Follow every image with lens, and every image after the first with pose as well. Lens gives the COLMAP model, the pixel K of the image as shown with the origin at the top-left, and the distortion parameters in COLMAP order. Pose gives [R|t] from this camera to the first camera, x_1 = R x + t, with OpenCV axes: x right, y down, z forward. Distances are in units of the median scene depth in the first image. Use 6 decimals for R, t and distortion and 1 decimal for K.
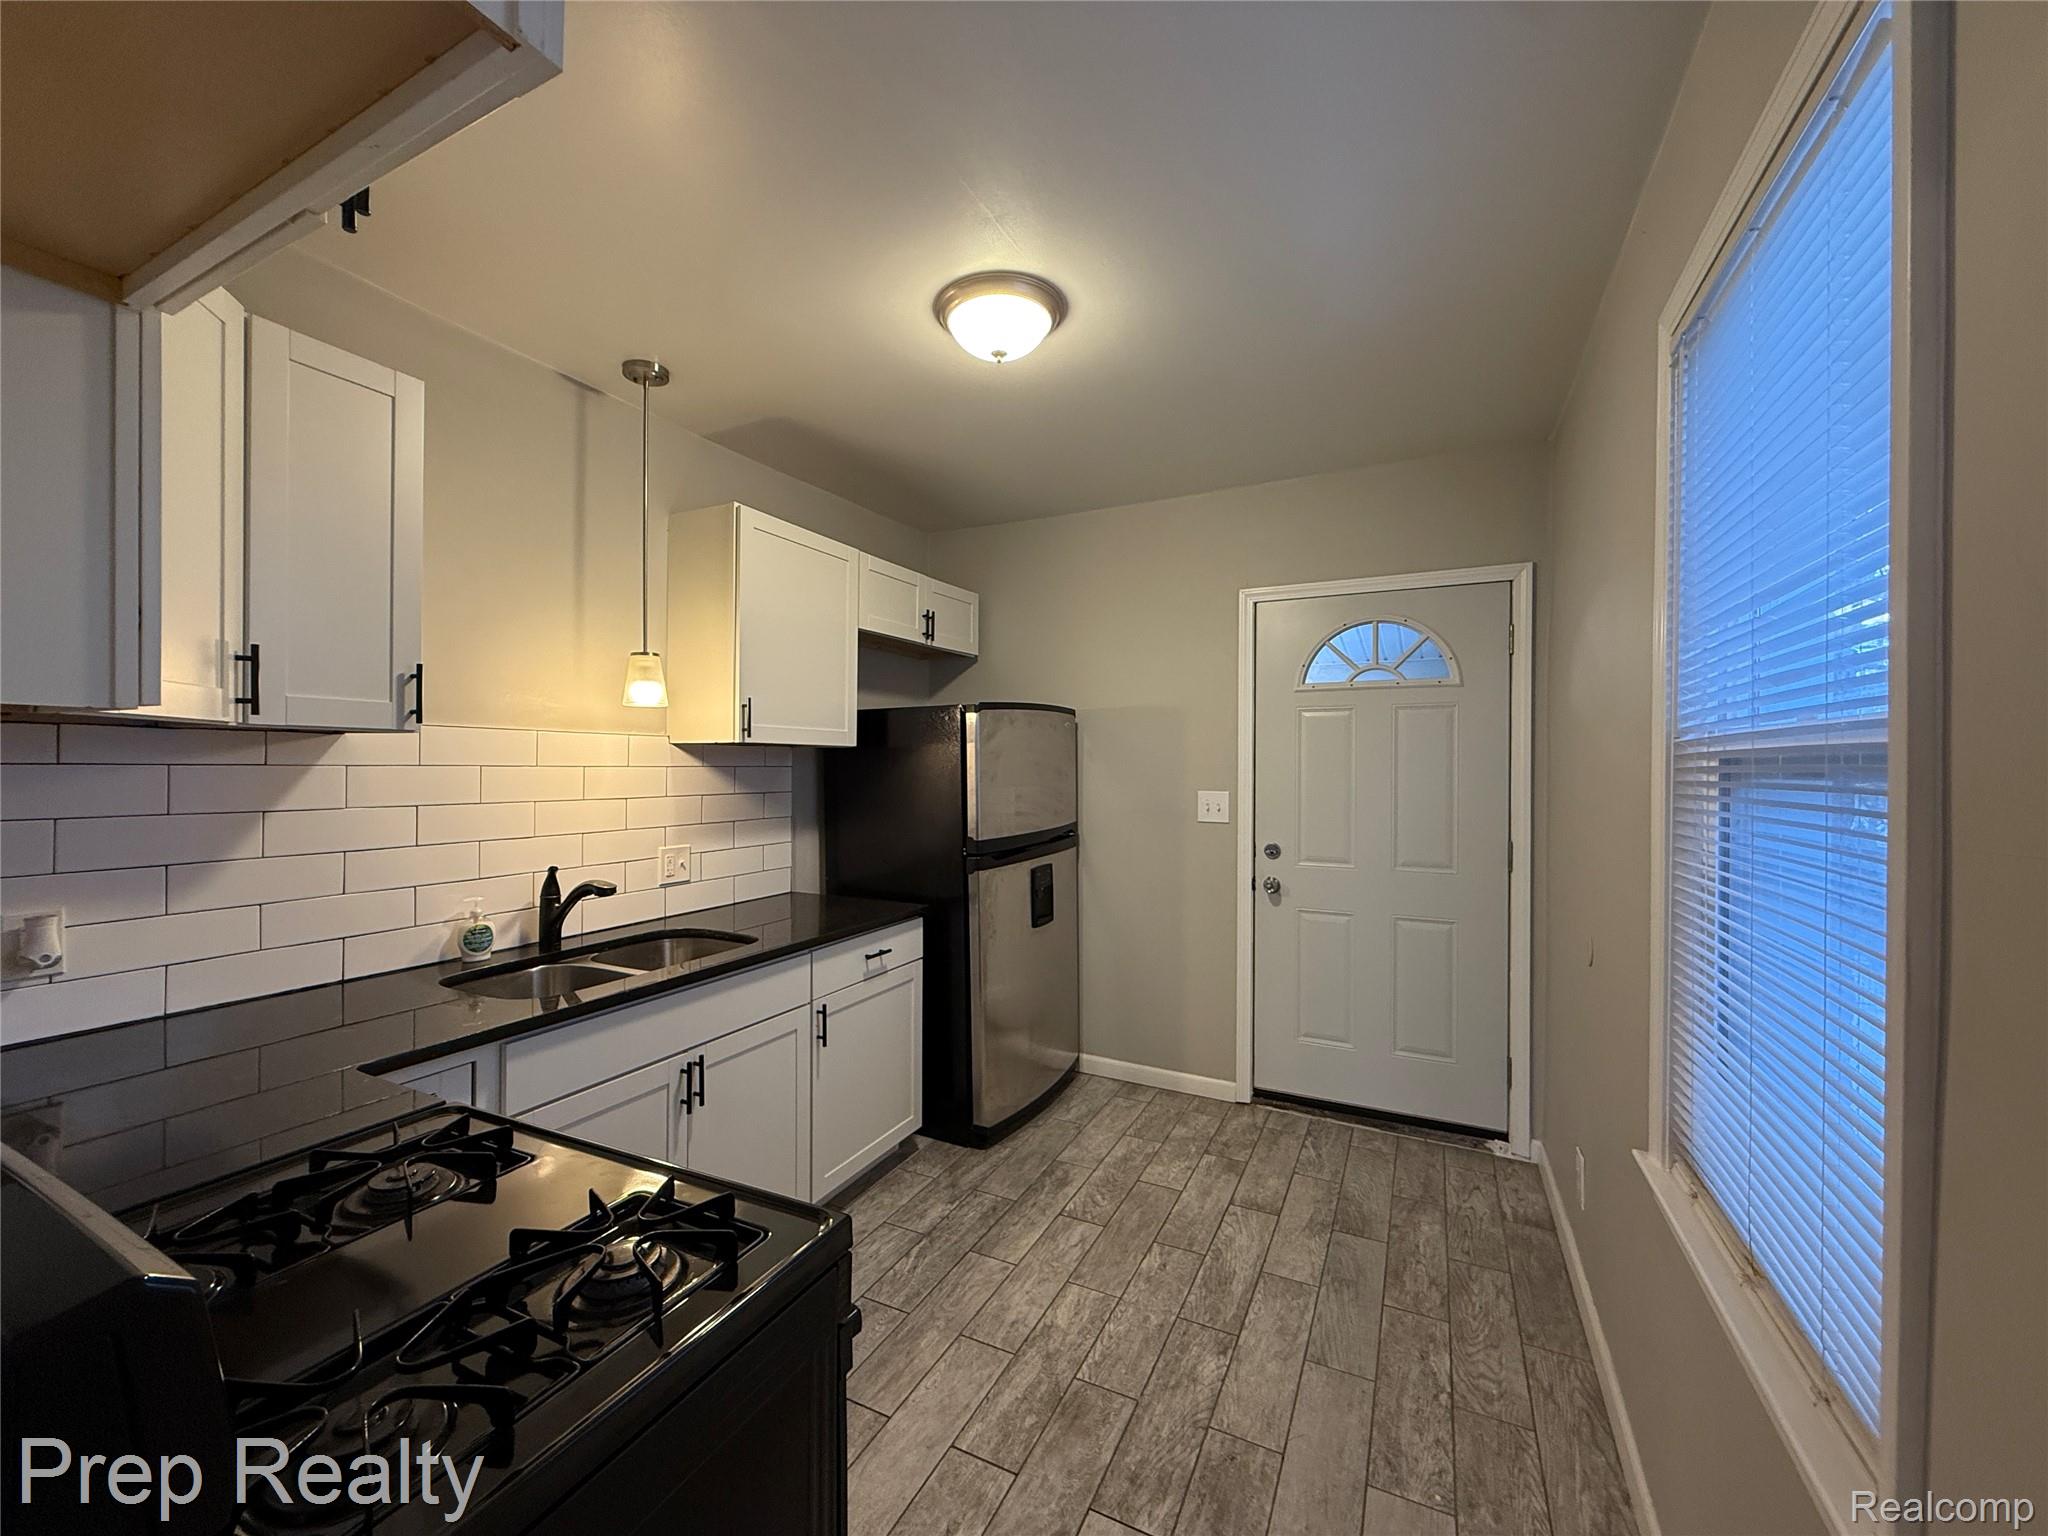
lens RADIAL K [[811.8, 0, 1011.1], [0, 811.8, 765.8], [0, 0, 1]] dist [-0.000320, 0.000104]
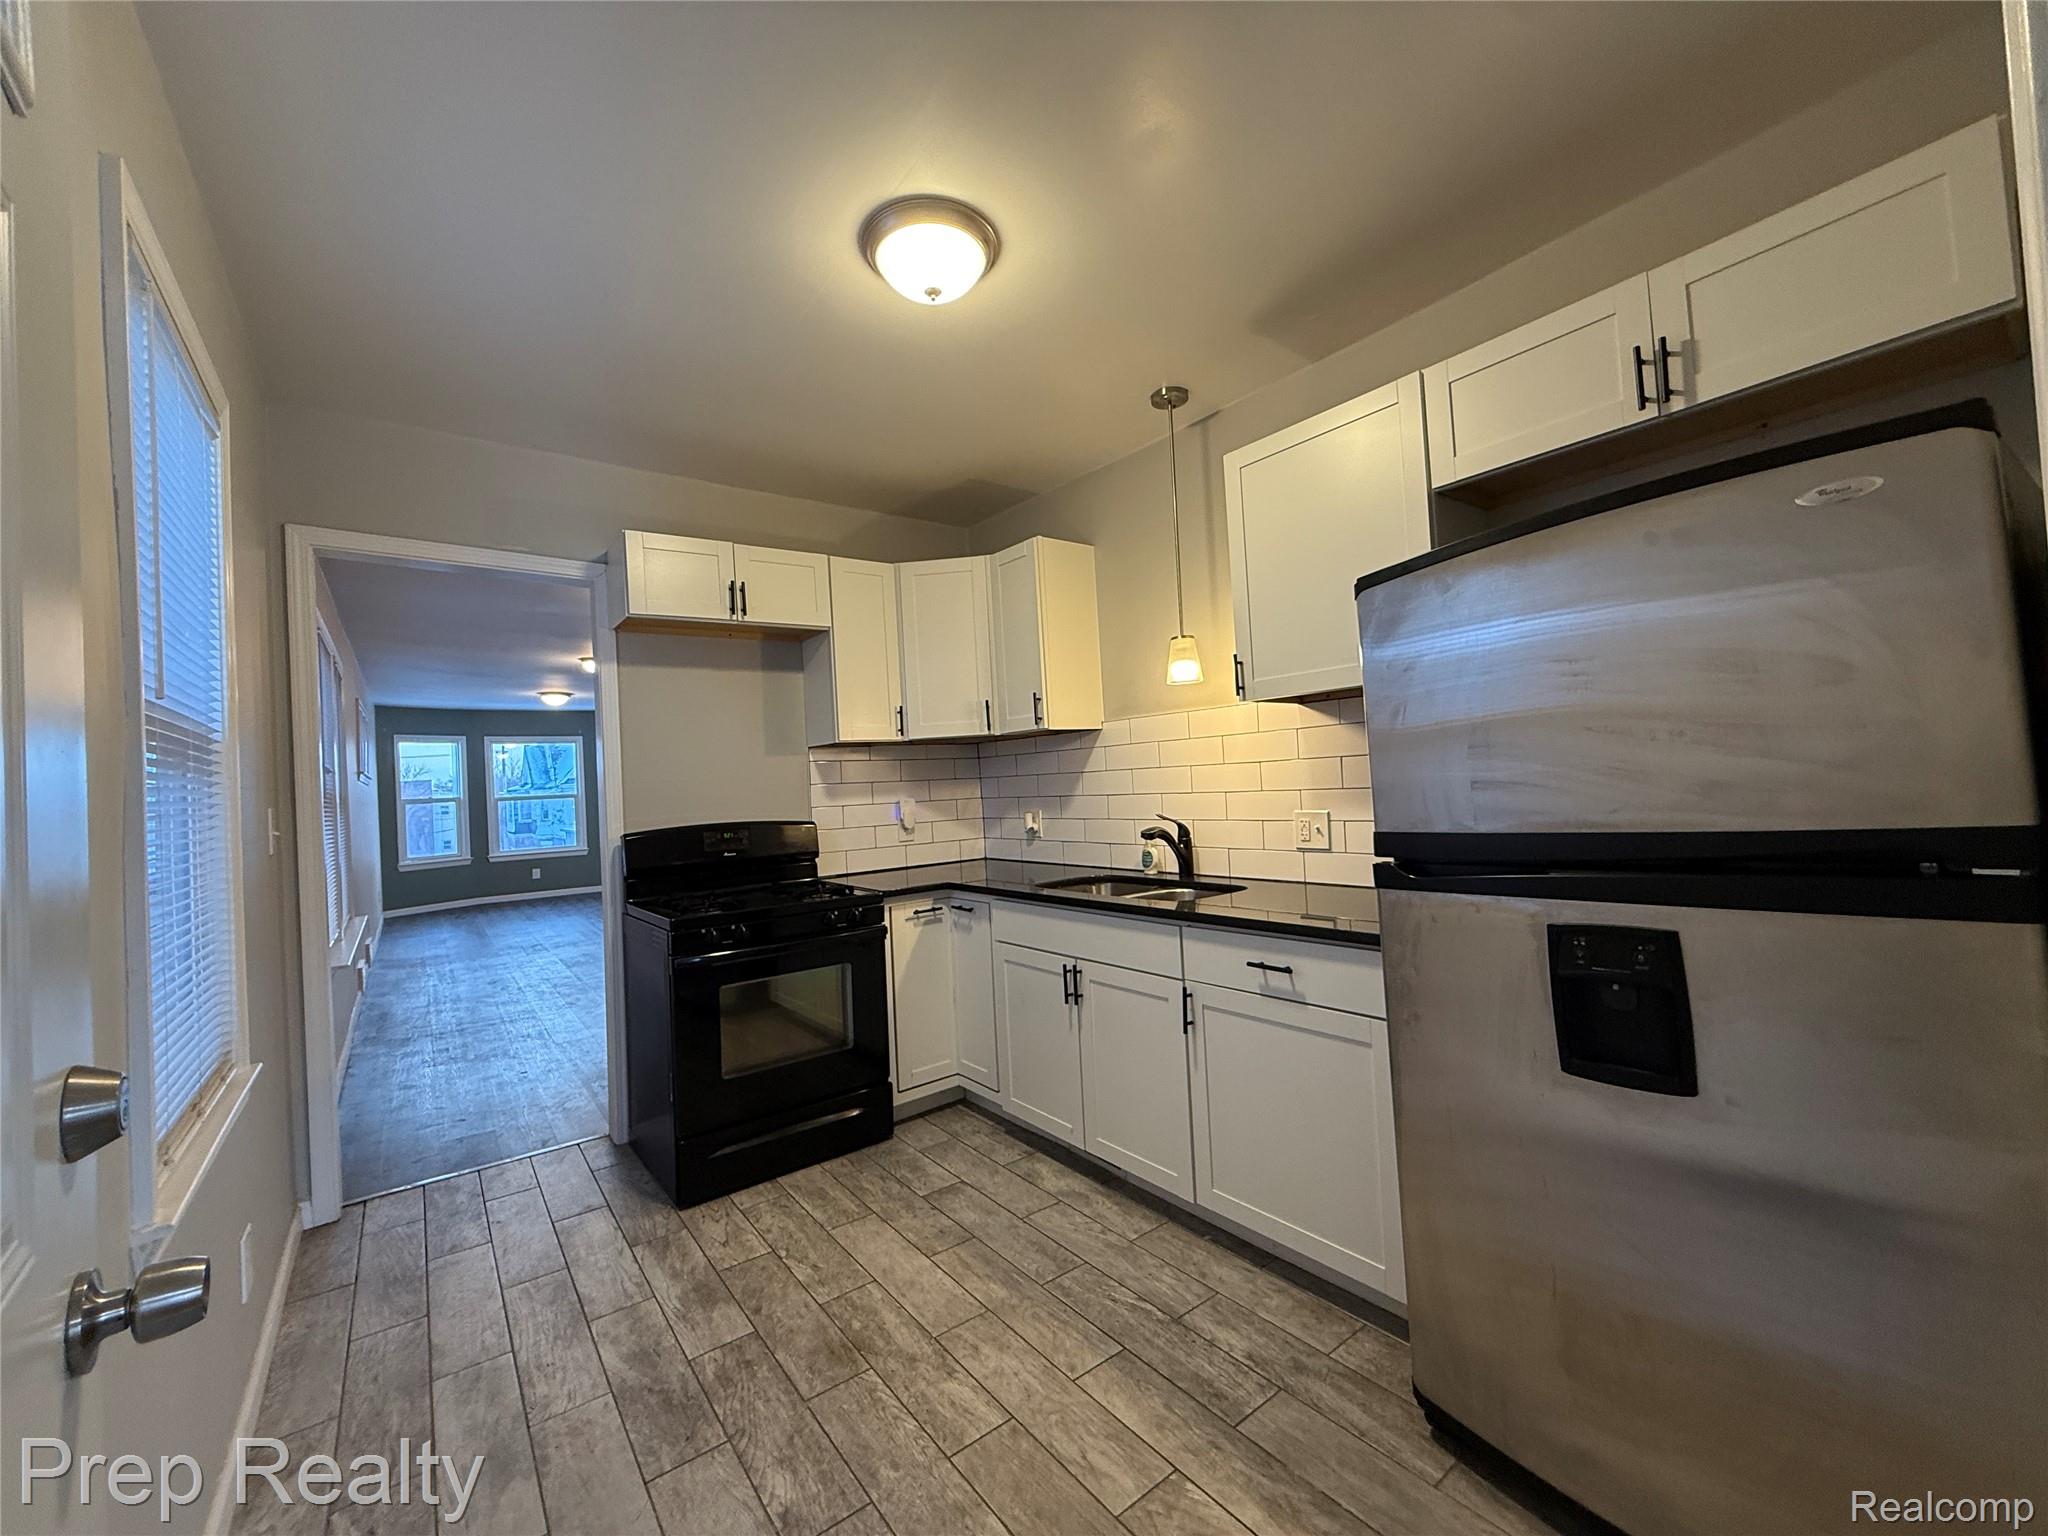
lens RADIAL K [[811.8, 0, 1023.2], [0, 811.8, 767.8], [0, 0, 1]] dist [-0.000320, 0.000104]
pose [[-0.431055, -0.002967, -0.902321, 0.821856], [0.047119, 0.998556, -0.025793, 0.079242], [0.901095, -0.053635, -0.430292, 1.530018]]
